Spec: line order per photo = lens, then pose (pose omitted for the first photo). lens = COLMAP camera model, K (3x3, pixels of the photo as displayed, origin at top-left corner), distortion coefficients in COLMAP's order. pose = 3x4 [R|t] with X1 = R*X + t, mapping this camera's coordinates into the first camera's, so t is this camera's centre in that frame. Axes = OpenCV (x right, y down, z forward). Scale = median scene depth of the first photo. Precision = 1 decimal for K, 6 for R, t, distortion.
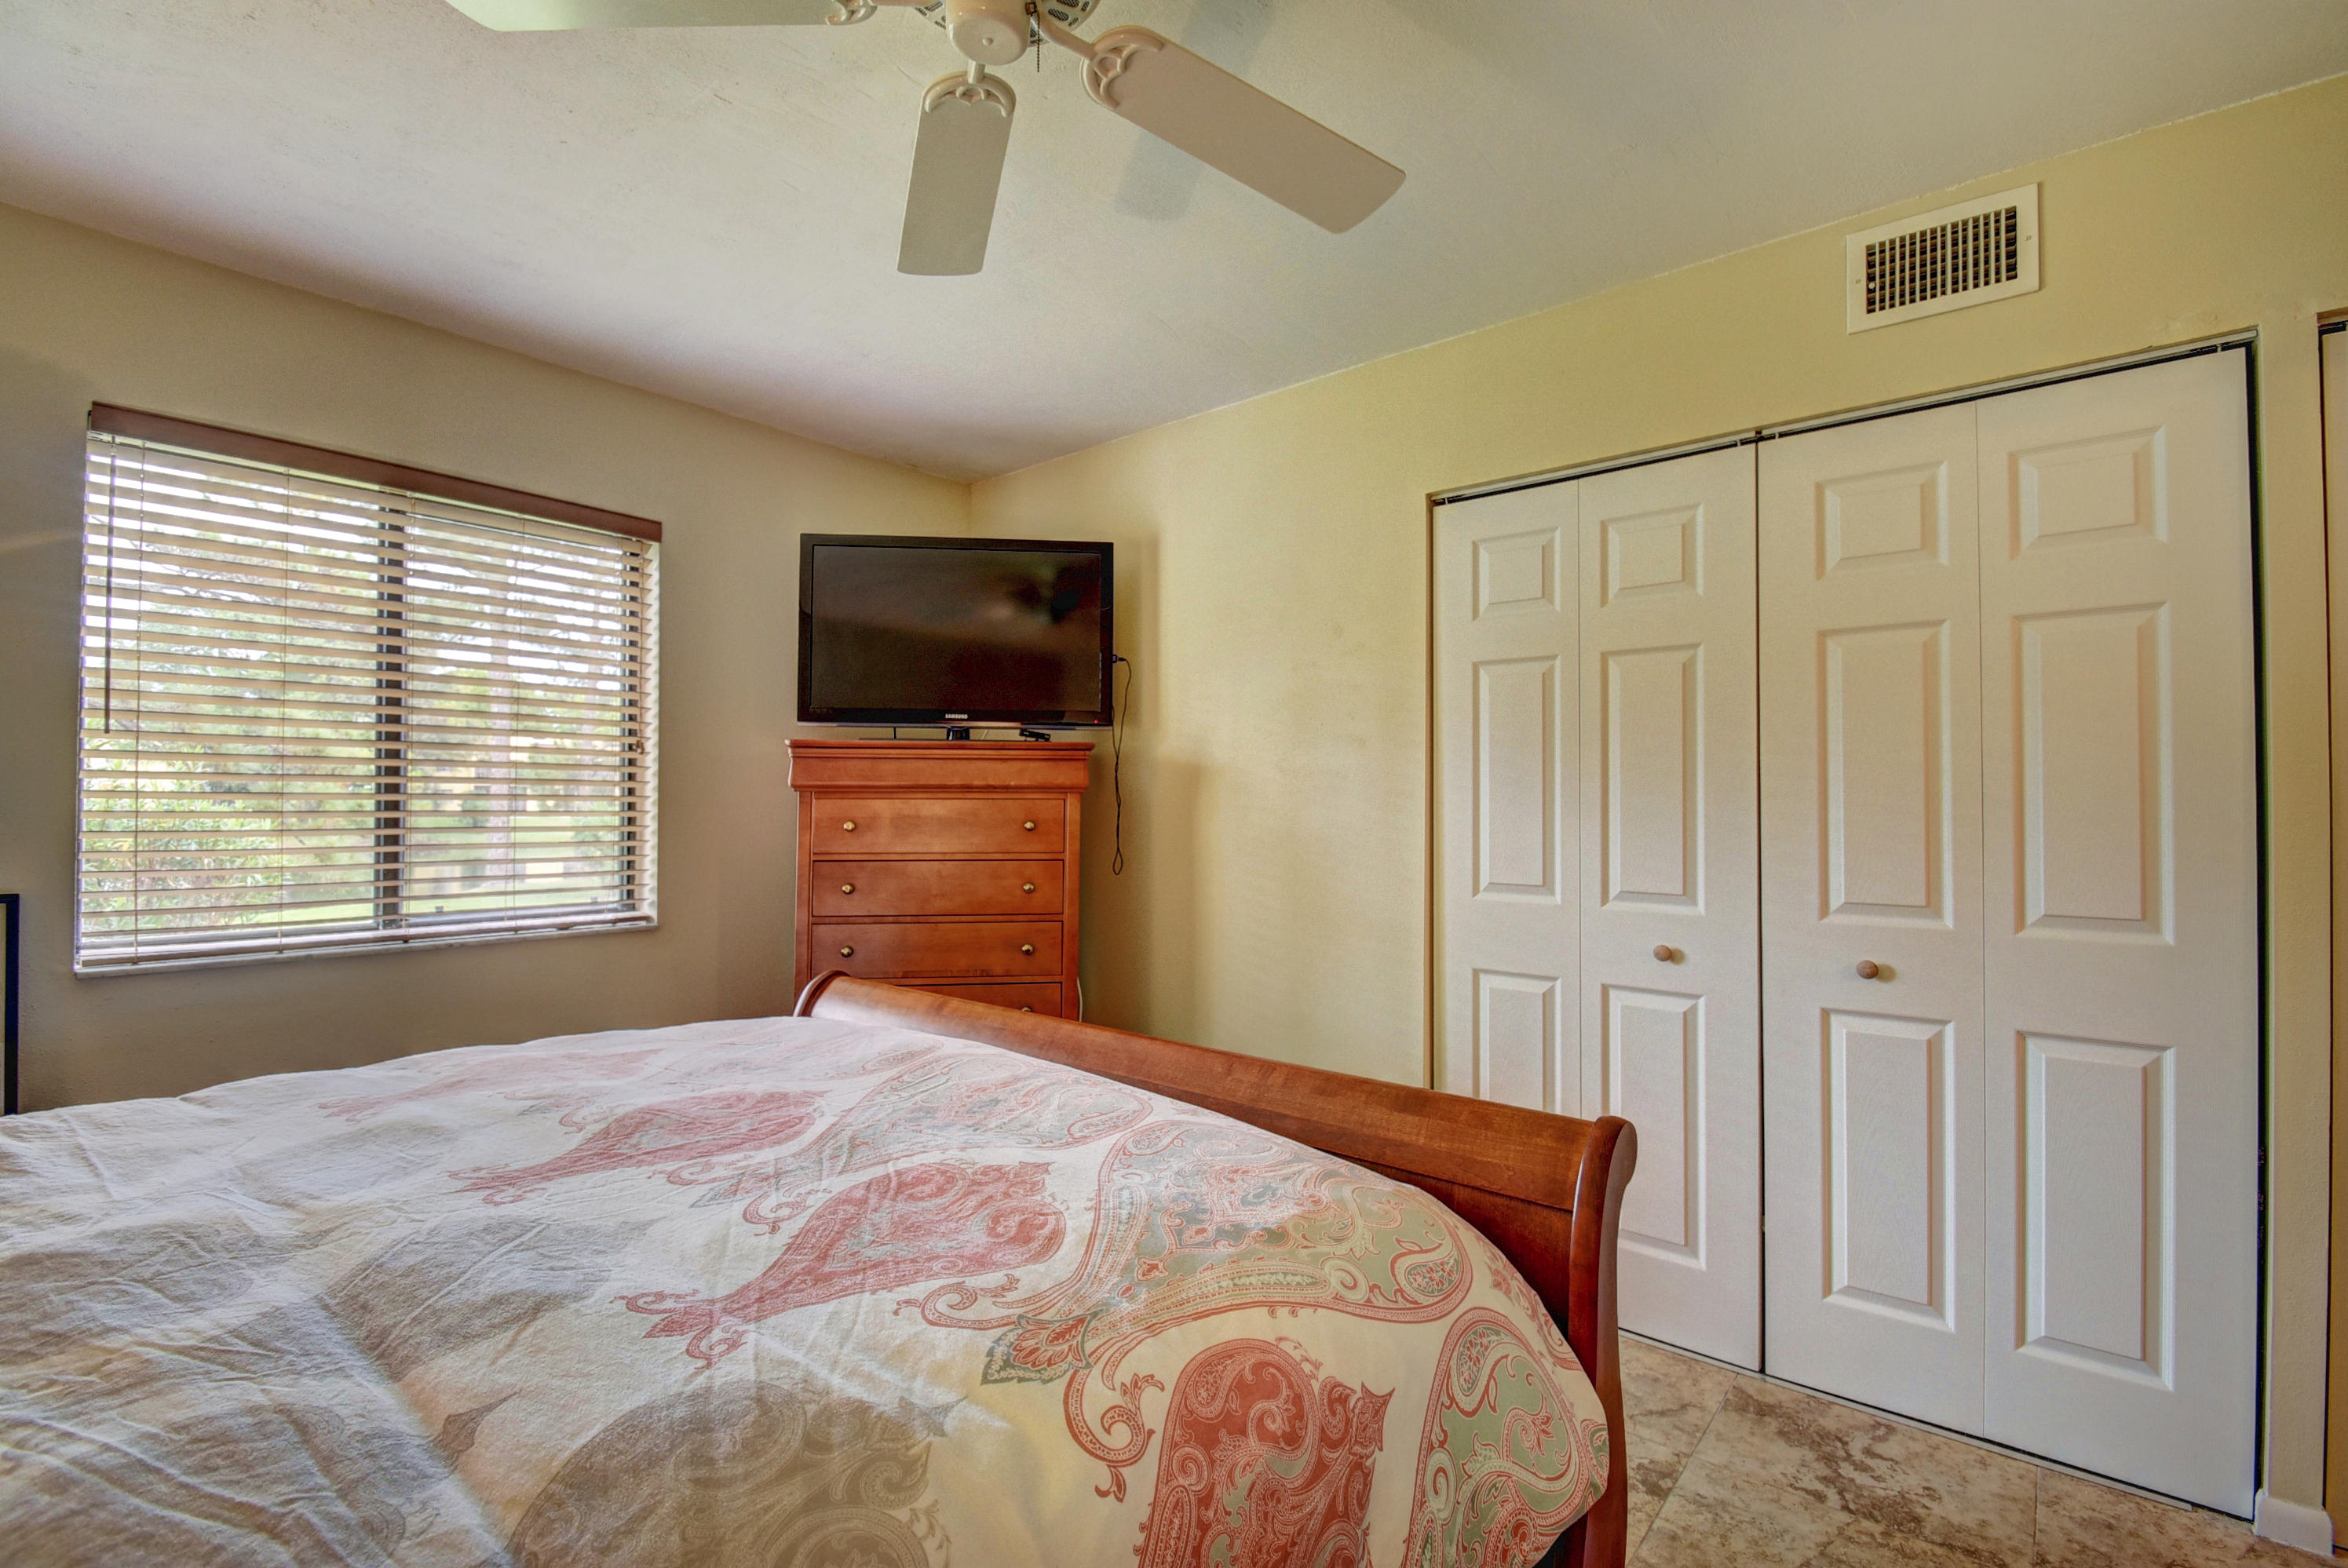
lens RADIAL K [[1037.7, 0, 1163.0], [0, 1037.7, 787.6], [0, 0, 1]] dist [0.024226, -0.022452]
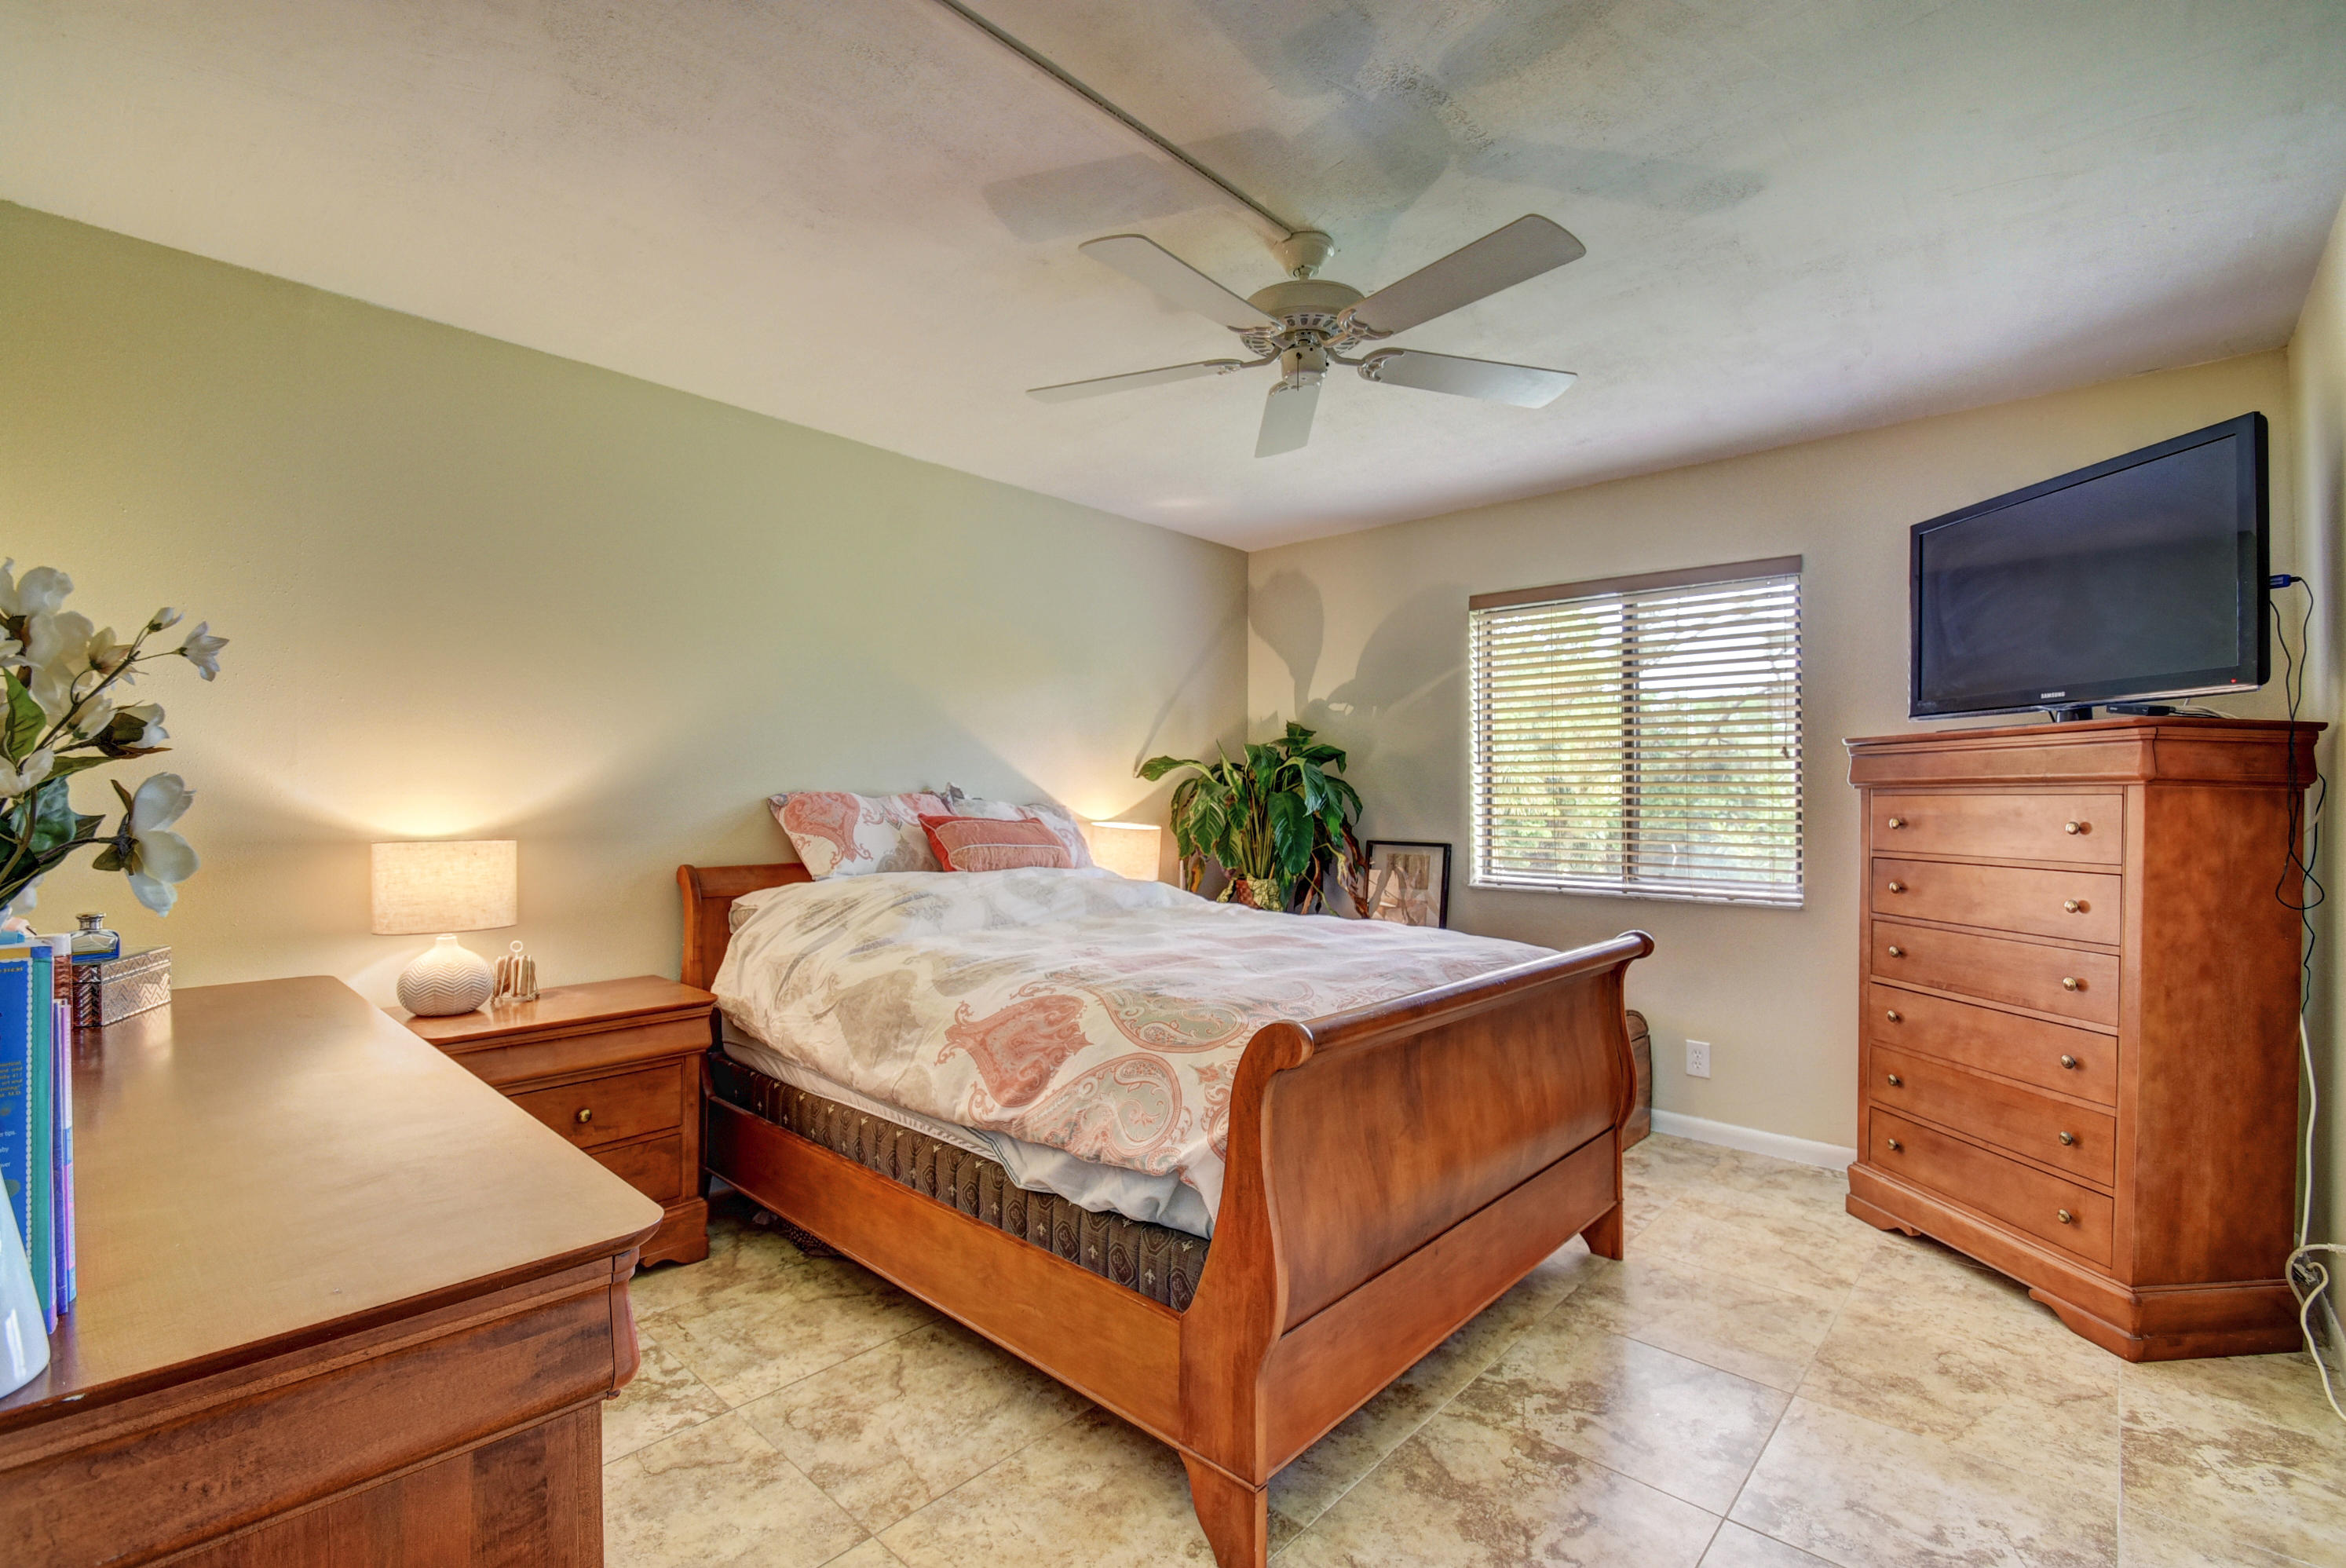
lens RADIAL K [[1037.0, 0, 1162.0], [0, 1037.0, 787.6], [0, 0, 1]] dist [0.024226, -0.022452]
pose [[-0.042427, -0.014729, -0.998991, 0.710739], [0.009198, 0.999843, -0.015132, 0.012350], [0.999057, -0.009830, -0.042285, 0.353996]]
